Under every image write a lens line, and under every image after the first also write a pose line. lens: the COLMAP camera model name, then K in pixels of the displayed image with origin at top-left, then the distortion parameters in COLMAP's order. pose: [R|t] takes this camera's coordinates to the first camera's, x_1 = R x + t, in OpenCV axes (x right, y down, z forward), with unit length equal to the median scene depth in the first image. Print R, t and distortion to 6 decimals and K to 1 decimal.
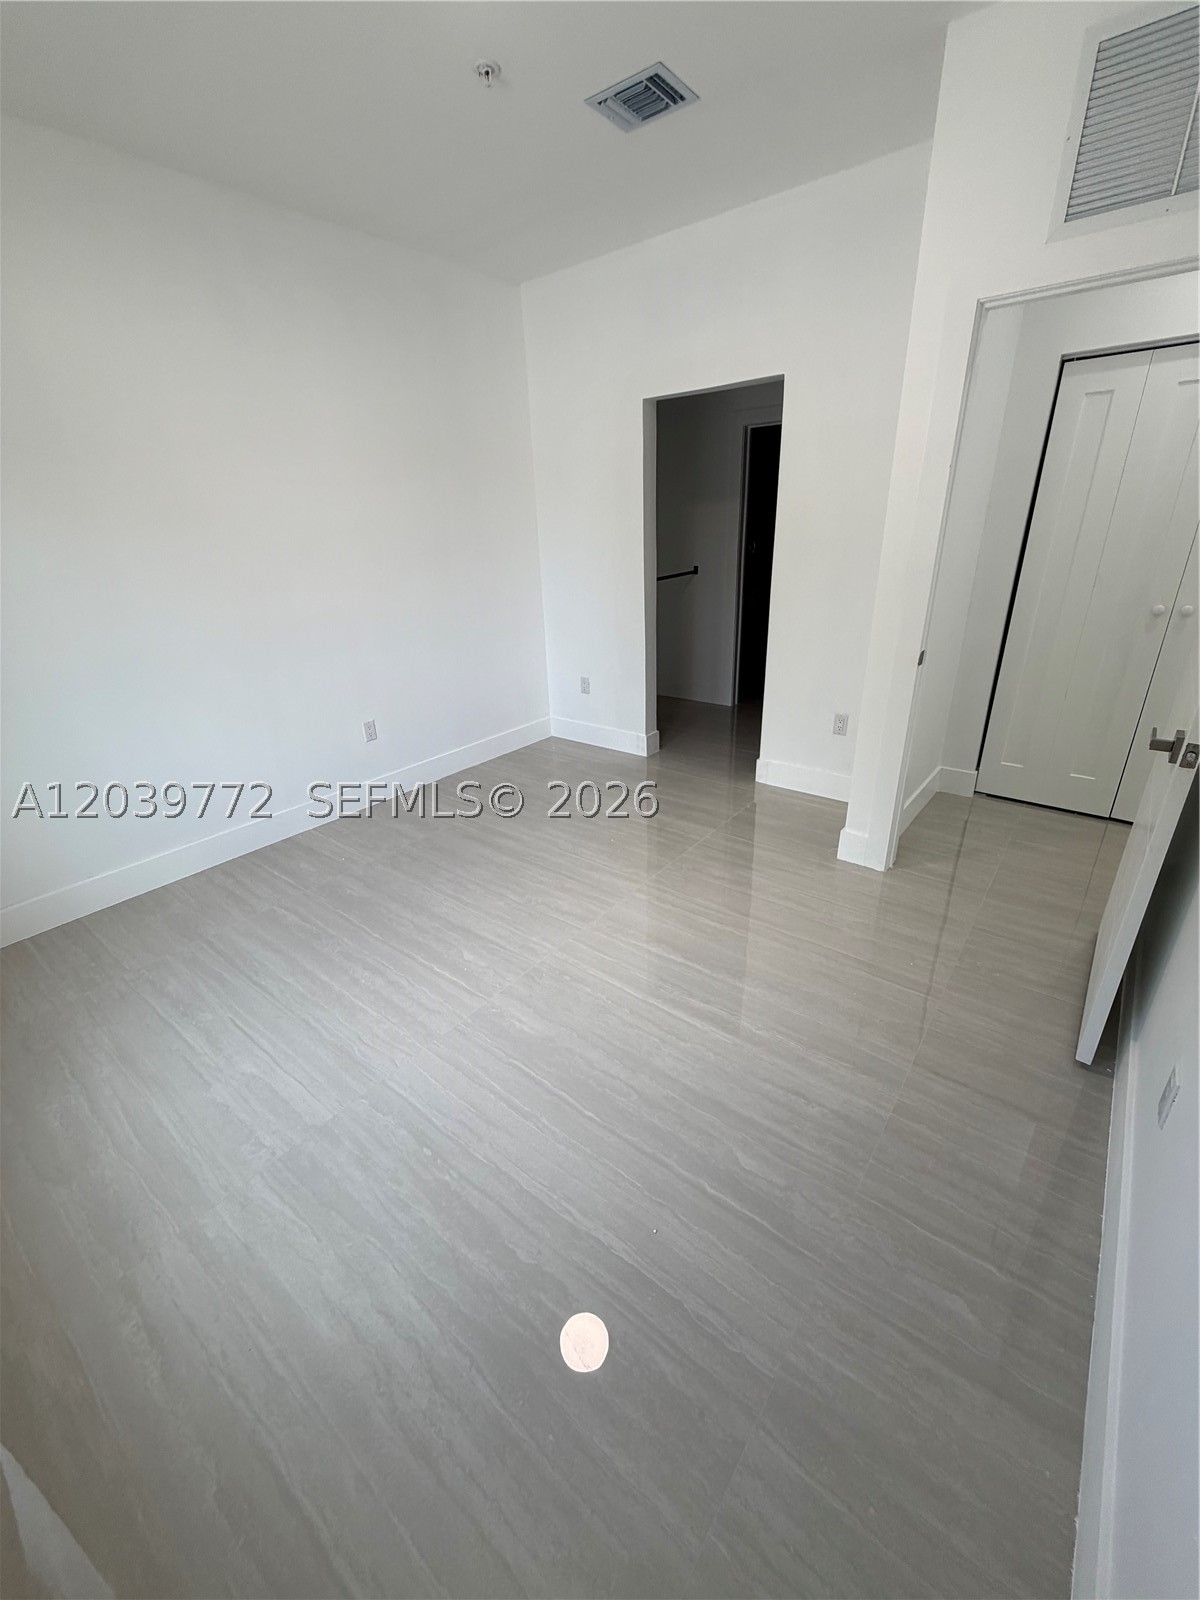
lens RADIAL K [[650.9, 0, 605.6], [0, 650.9, 799.5], [0, 0, 1]] dist [-0.000555, 0.001011]
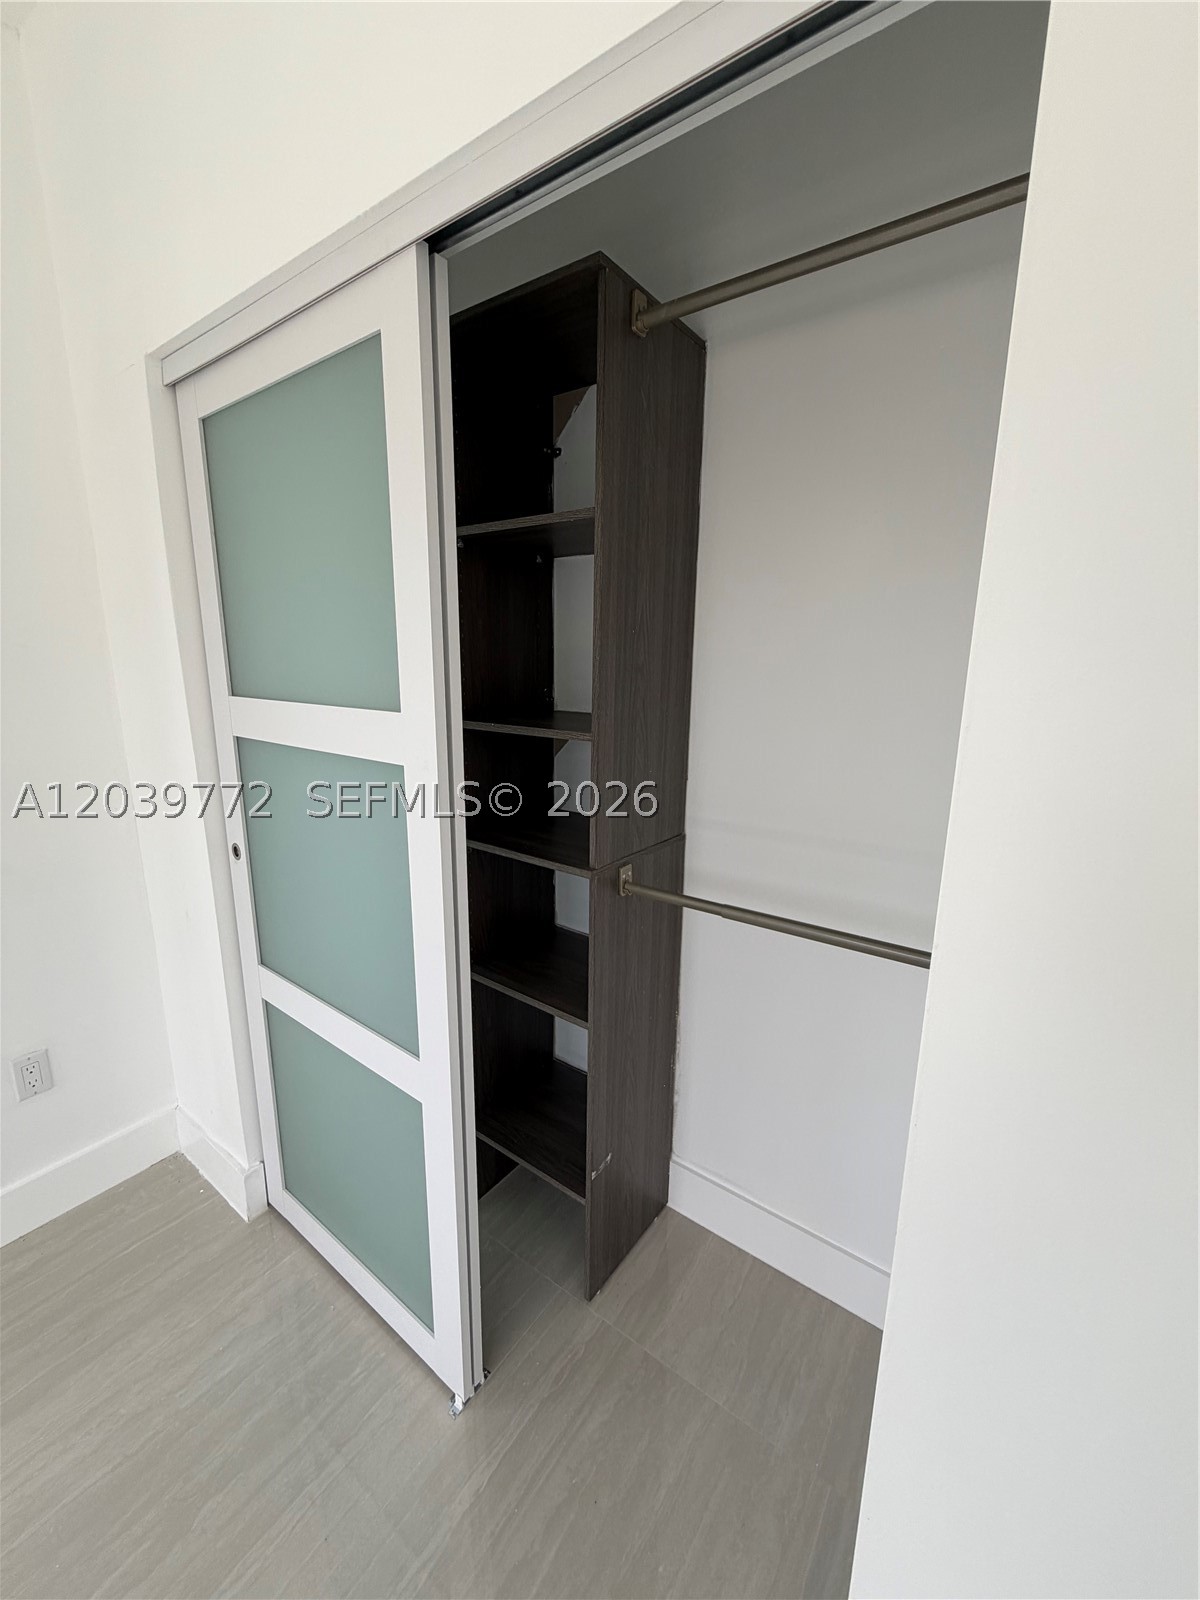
lens RADIAL K [[650.9, 0, 596.8], [0, 650.9, 796.7], [0, 0, 1]] dist [-0.000555, 0.001011]
pose [[-0.047382, -0.188849, 0.980862, -0.717201], [0.386728, 0.901915, 0.192330, -0.224969], [-0.920976, 0.388440, 0.030298, 0.558898]]
